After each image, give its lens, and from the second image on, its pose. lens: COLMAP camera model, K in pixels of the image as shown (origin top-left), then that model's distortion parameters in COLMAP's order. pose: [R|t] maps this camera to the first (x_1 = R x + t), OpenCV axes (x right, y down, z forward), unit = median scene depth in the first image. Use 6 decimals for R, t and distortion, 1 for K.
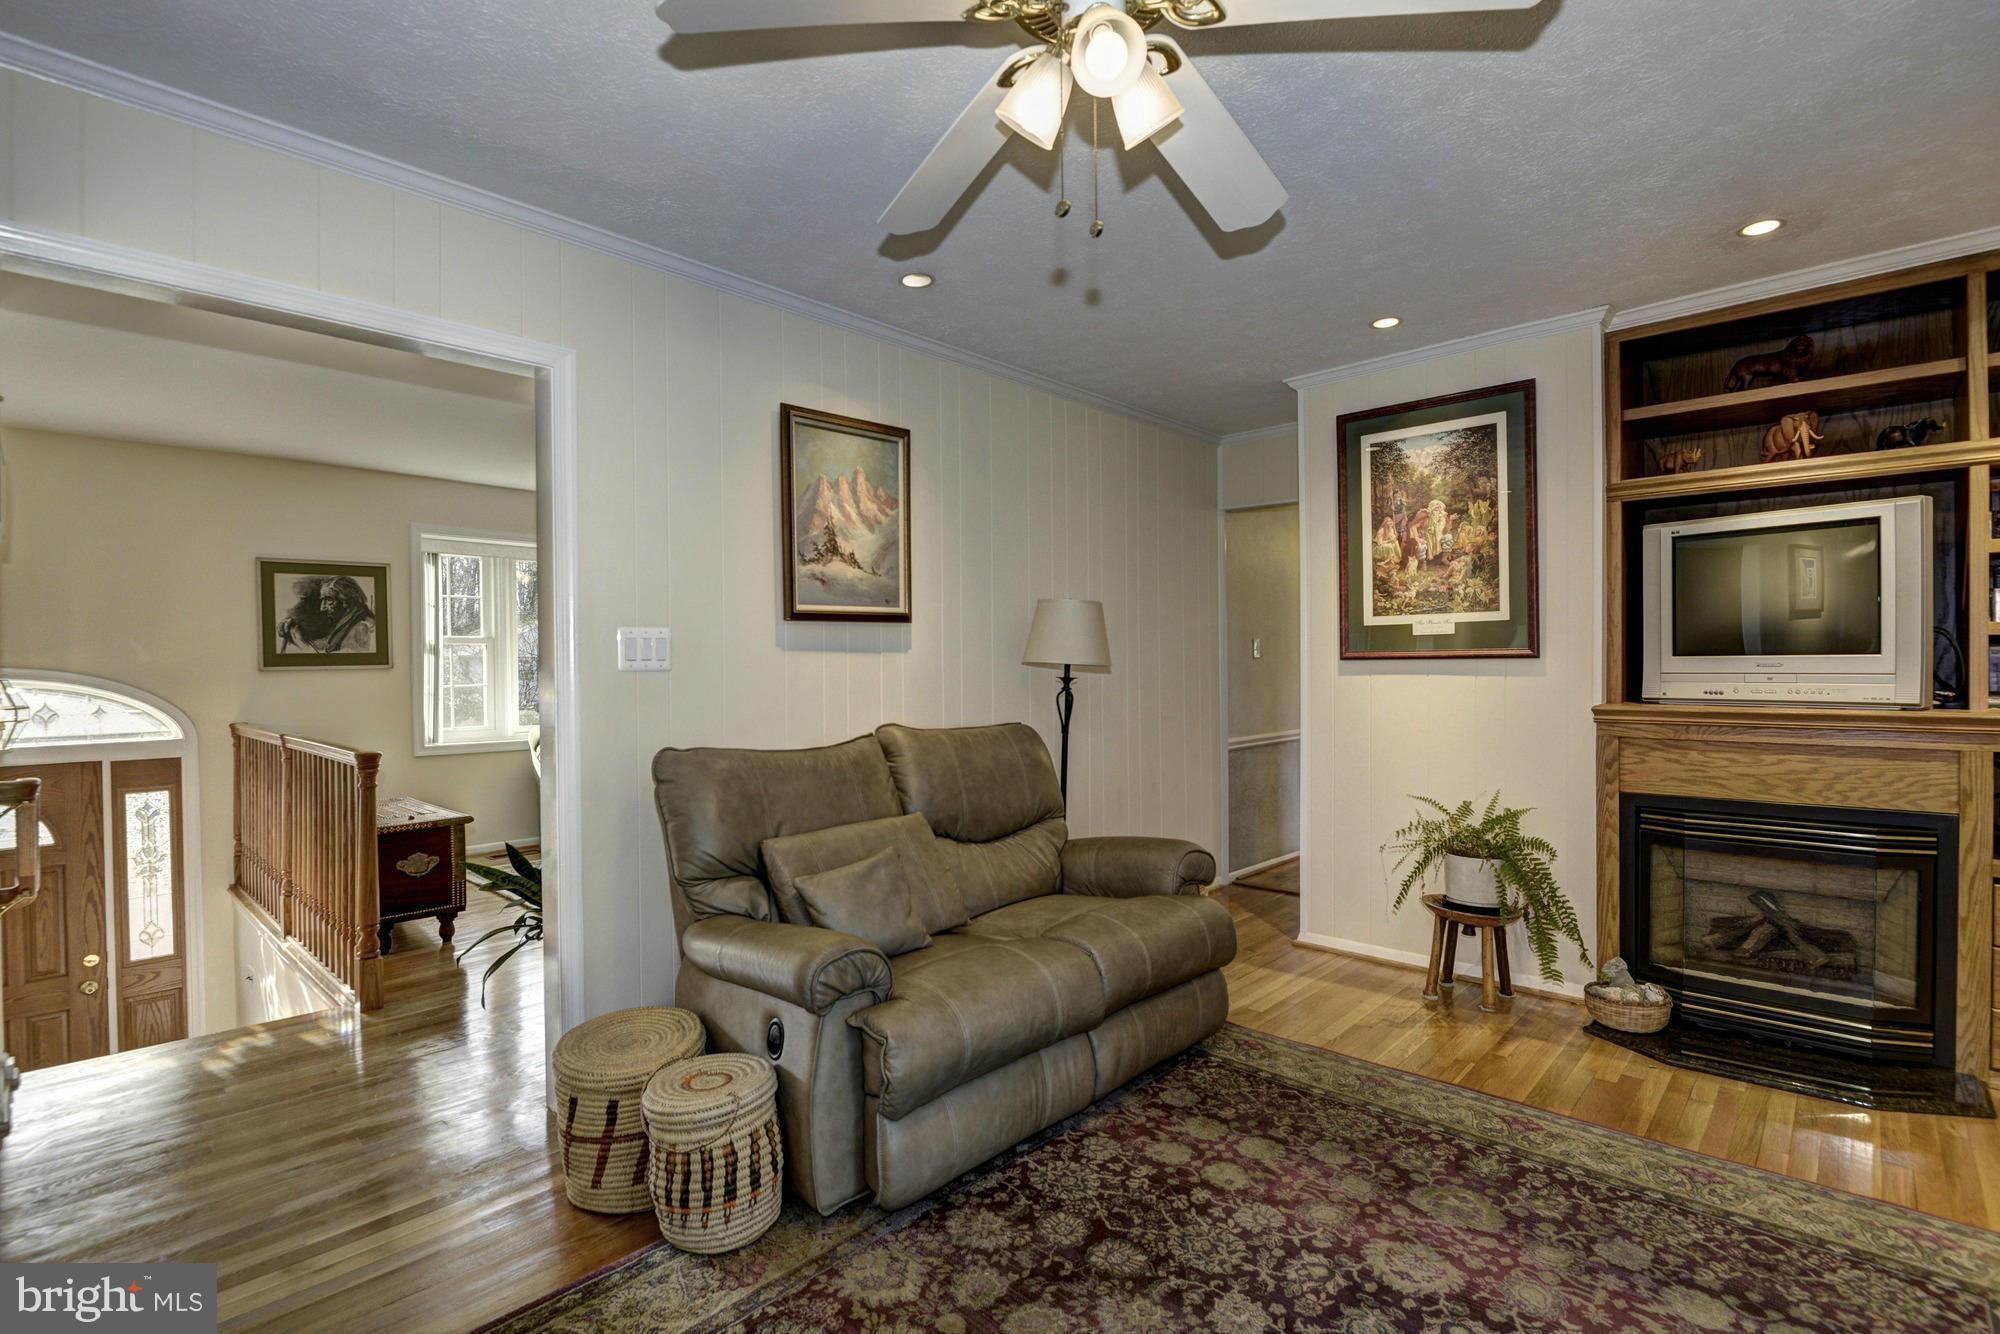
lens RADIAL K [[966.0, 0, 996.0], [0, 966.0, 657.8], [0, 0, 1]] dist [-0.005196, -0.005470]
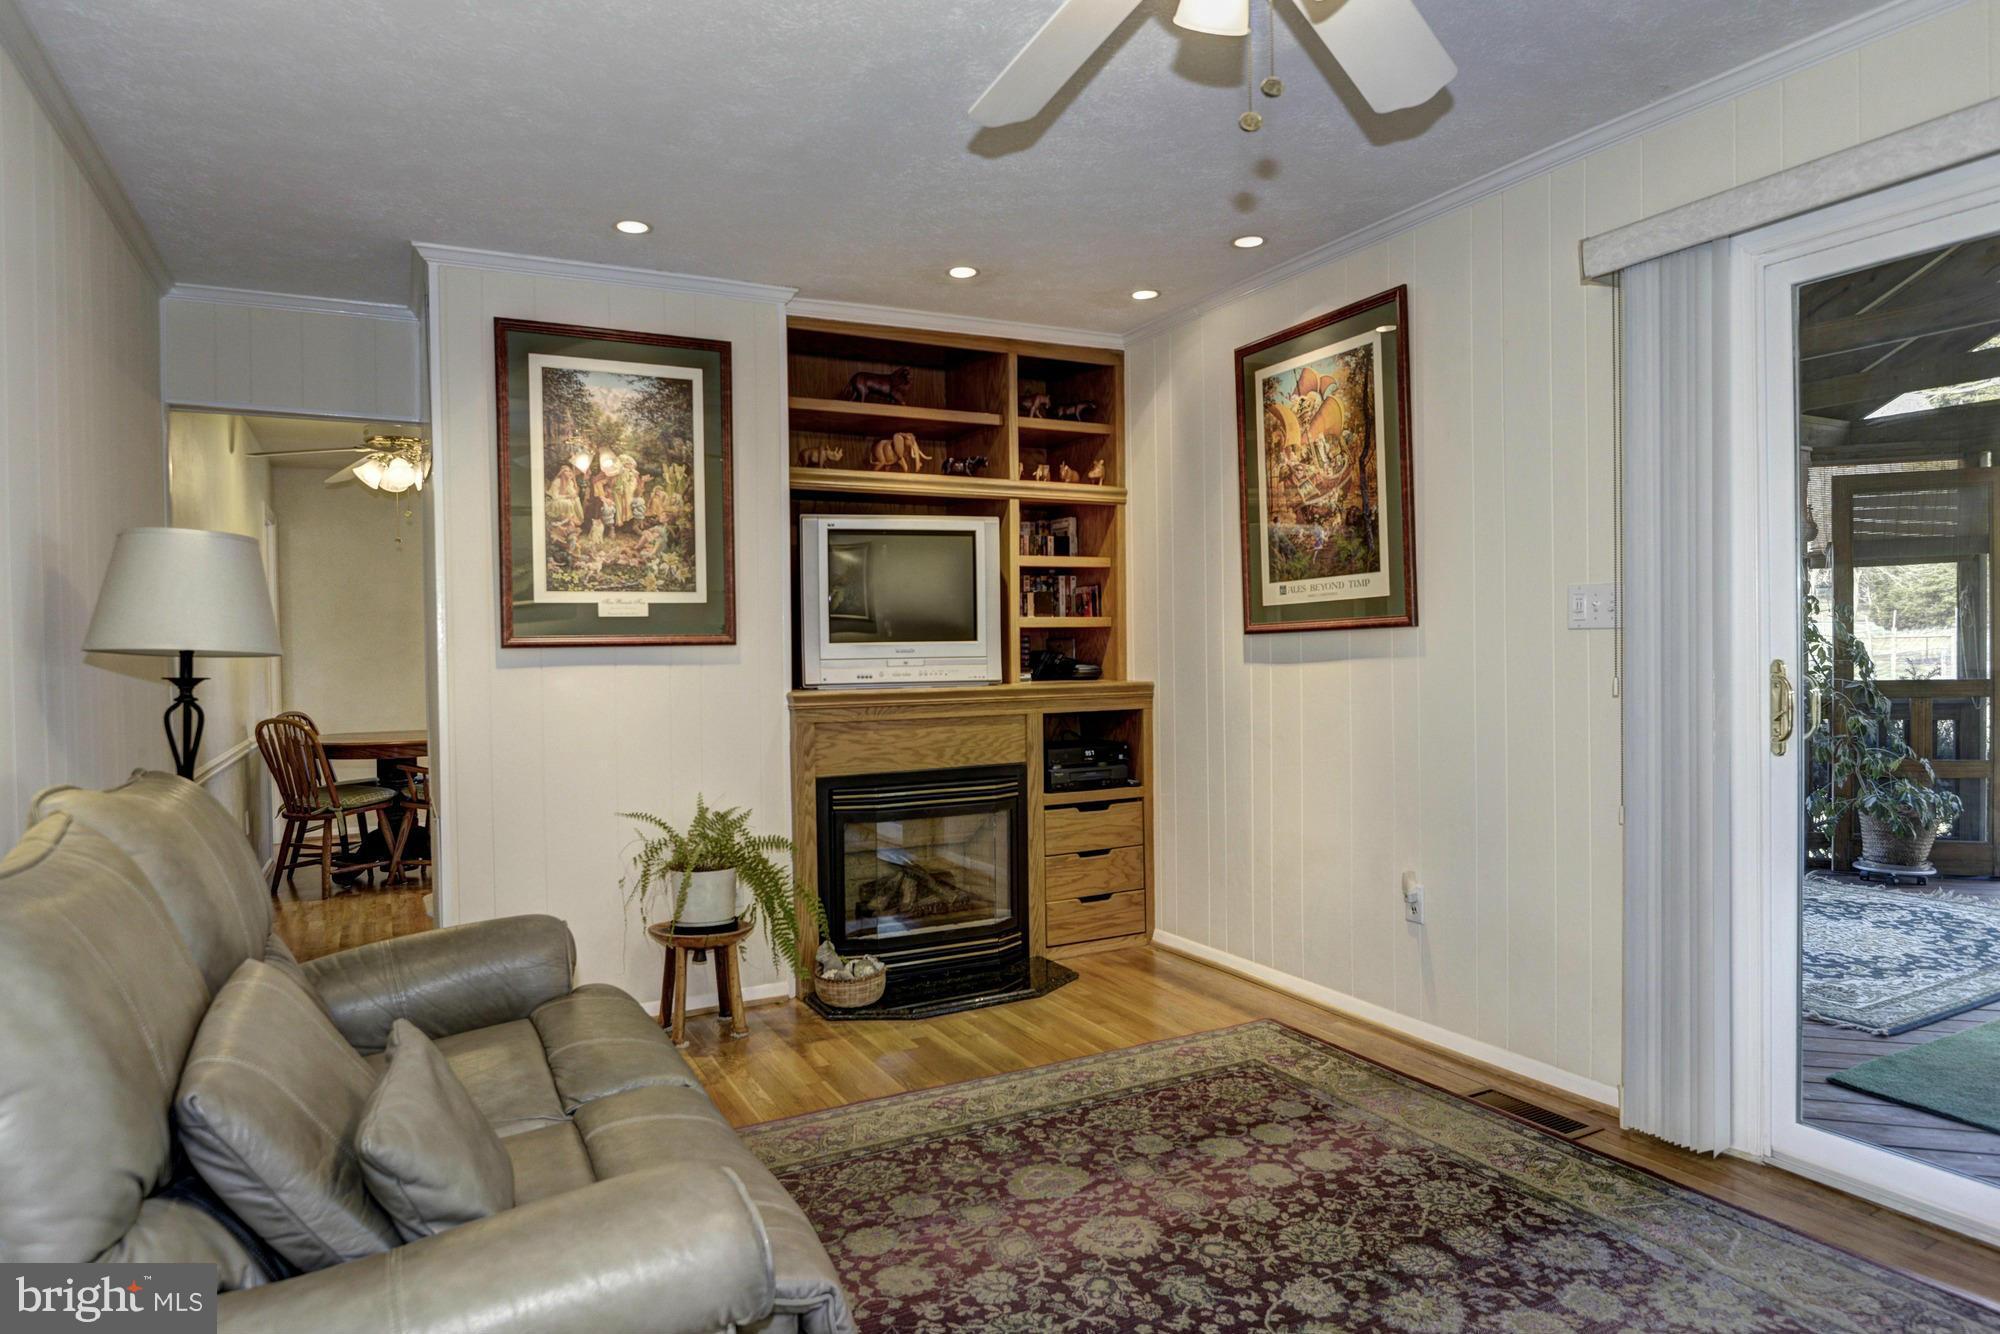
lens RADIAL K [[1163.7, 0, 1002.8], [0, 1163.7, 674.0], [0, 0, 1]] dist [-0.034917, 0.000113]
pose [[0.325638, -0.018999, 0.945304, -0.433863], [0.004414, 0.999818, 0.018574, 0.009116], [-0.945484, -0.001876, 0.325662, 0.416429]]
